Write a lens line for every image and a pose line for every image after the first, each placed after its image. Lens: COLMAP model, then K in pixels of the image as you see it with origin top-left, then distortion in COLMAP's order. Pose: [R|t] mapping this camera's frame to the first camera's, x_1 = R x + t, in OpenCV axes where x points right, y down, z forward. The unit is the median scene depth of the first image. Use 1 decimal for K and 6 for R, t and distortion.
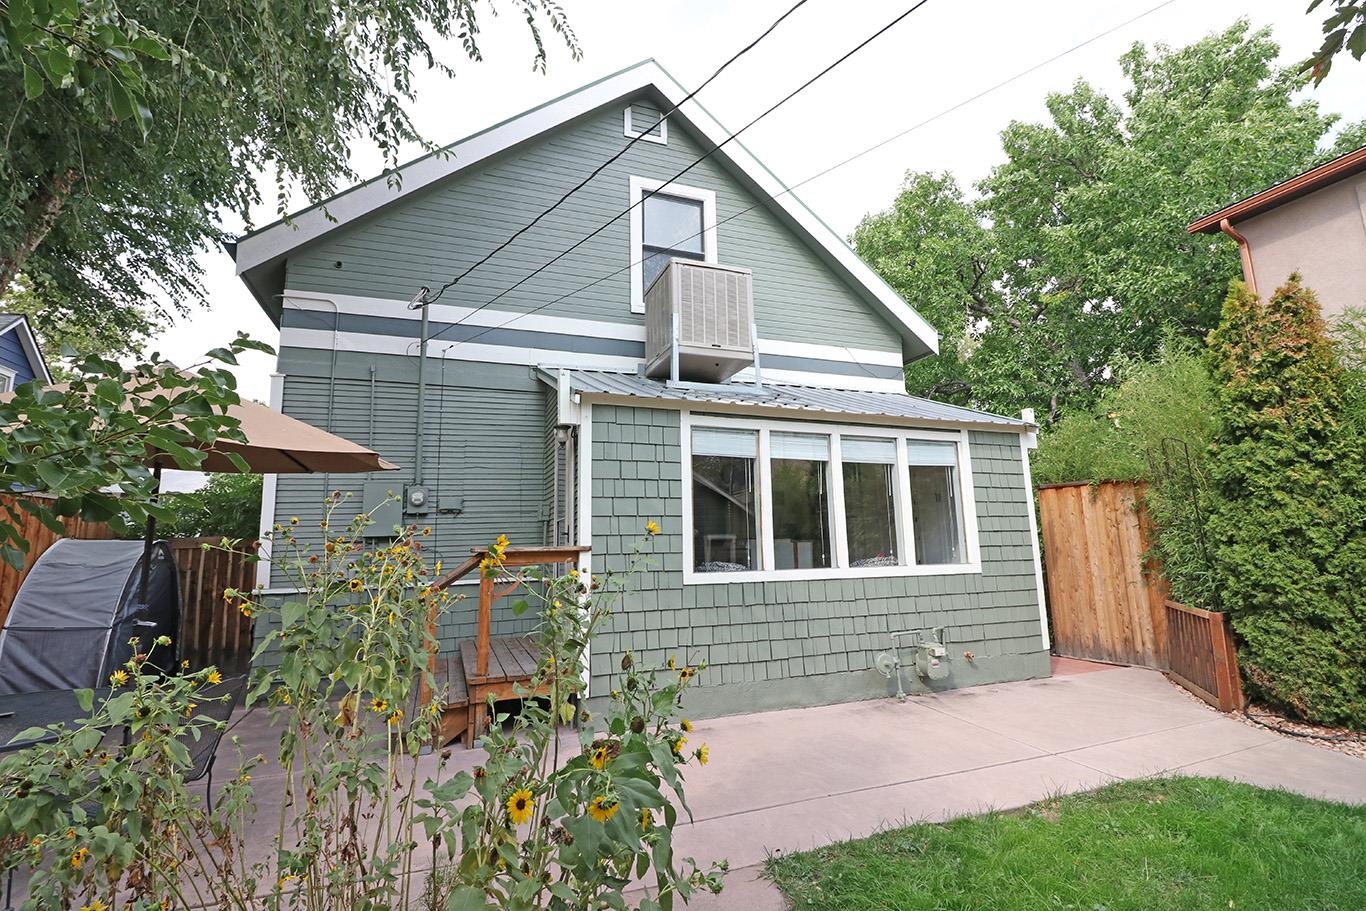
lens RADIAL K [[627.5, 0, 679.6], [0, 627.5, 439.9], [0, 0, 1]] dist [-0.001963, -0.000419]
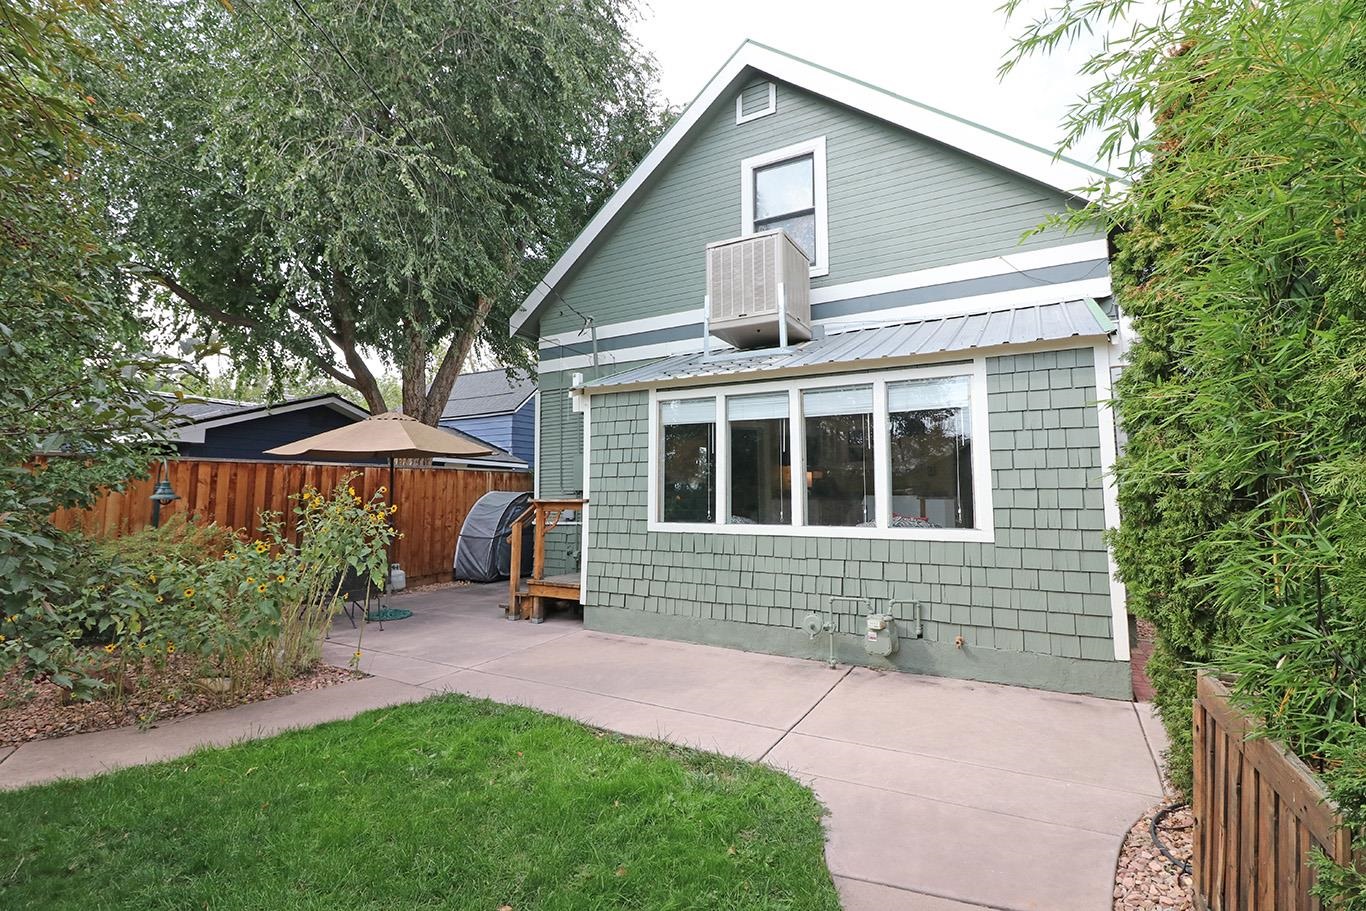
lens RADIAL K [[627.5, 0, 679.6], [0, 627.5, 439.9], [0, 0, 1]] dist [-0.001963, -0.000419]
pose [[0.634142, -0.054434, -0.771298, 0.917107], [0.116352, 0.992878, 0.025591, 0.023635], [0.764412, -0.105970, 0.635959, 0.247312]]
